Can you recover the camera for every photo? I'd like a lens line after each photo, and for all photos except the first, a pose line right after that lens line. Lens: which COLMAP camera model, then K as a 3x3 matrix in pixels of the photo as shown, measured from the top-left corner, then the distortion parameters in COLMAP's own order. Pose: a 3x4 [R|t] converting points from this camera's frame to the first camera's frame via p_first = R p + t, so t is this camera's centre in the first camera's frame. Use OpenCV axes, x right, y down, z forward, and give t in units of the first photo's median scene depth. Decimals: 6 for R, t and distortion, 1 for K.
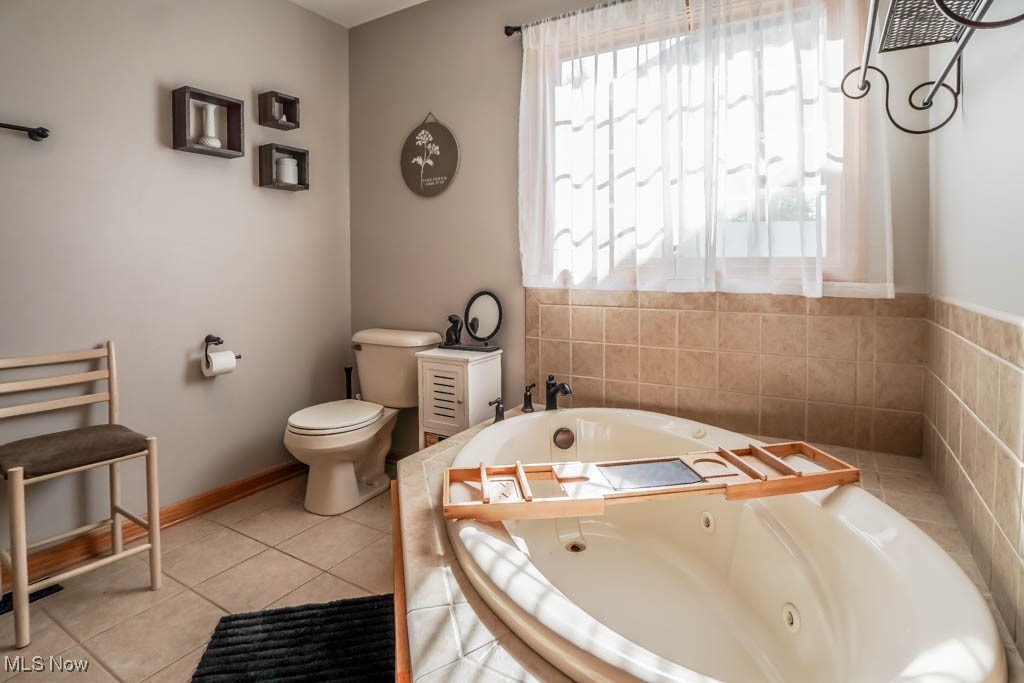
lens RADIAL K [[508.7, 0, 512.4], [0, 508.7, 330.9], [0, 0, 1]] dist [-0.001257, 0.000020]
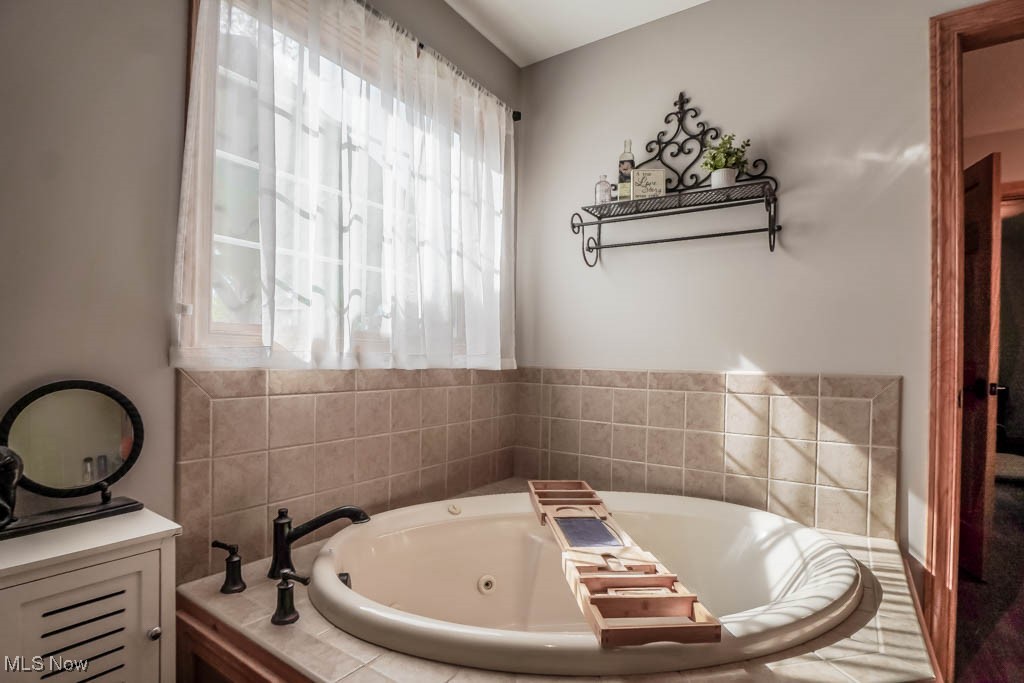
lens RADIAL K [[517.1, 0, 511.4], [0, 517.1, 355.1], [0, 0, 1]] dist [-0.021865, -0.000133]
pose [[0.051859, 0.010881, 0.998595, -0.562756], [0.104284, 0.994415, -0.016251, -0.063232], [-0.993195, 0.104980, 0.050434, 0.712247]]
